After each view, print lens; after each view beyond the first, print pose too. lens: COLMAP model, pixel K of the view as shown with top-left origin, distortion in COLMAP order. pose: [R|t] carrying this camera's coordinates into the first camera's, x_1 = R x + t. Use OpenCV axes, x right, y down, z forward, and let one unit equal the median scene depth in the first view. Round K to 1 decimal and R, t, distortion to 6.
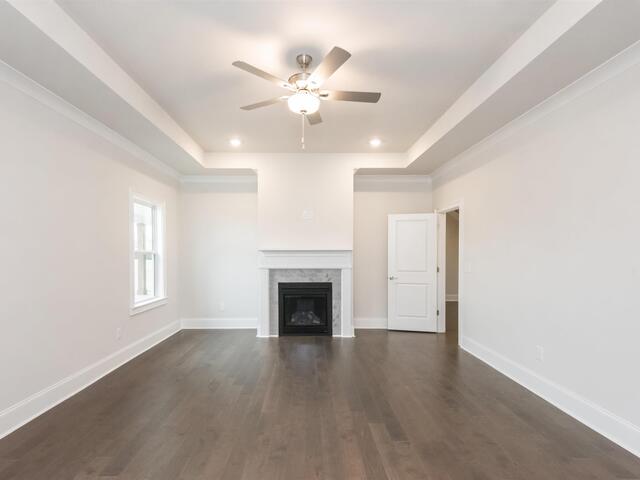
lens RADIAL K [[329.6, 0, 308.0], [0, 329.6, 254.1], [0, 0, 1]] dist [0.020108, -0.009710]
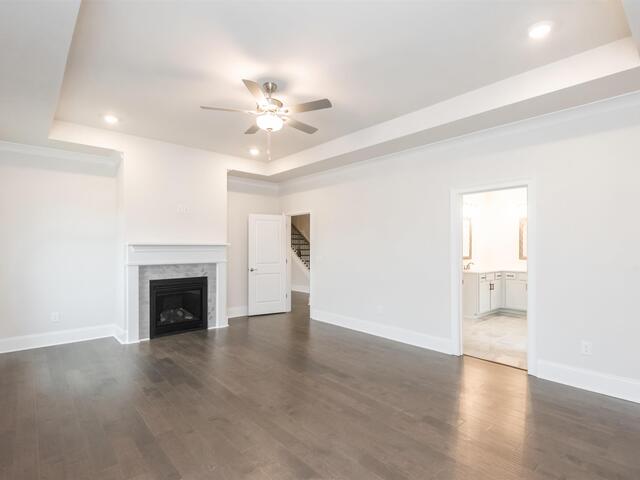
lens RADIAL K [[329.6, 0, 317.7], [0, 329.6, 242.8], [0, 0, 1]] dist [0.020108, -0.009710]
pose [[0.745638, 0.009450, 0.666284, -0.357074], [0.002807, 0.999846, -0.017323, -0.000367], [-0.666345, 0.014787, 0.745497, 0.002648]]
